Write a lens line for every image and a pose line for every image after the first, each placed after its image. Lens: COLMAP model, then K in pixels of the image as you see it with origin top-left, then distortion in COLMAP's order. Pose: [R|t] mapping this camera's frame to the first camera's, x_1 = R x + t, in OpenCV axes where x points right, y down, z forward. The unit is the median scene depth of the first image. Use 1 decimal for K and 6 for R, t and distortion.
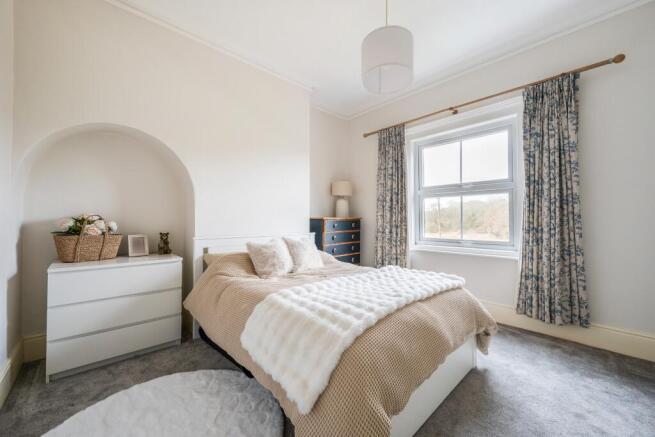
lens RADIAL K [[255.9, 0, 329.4], [0, 255.9, 218.9], [0, 0, 1]] dist [-0.001106, 0.000294]
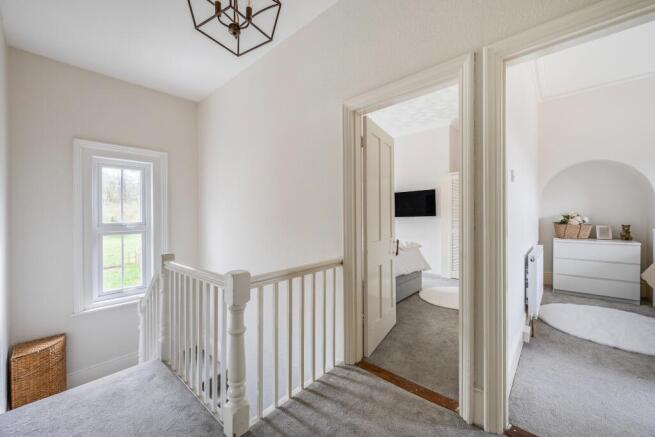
lens RADIAL K [[255.9, 0, 328.1], [0, 255.9, 219.4], [0, 0, 1]] dist [-0.001106, 0.000294]
pose [[0.080543, -0.001230, -0.996750, 0.581390], [0.016688, 0.999861, 0.000115, -0.002494], [0.996611, -0.016643, 0.080553, -0.691443]]
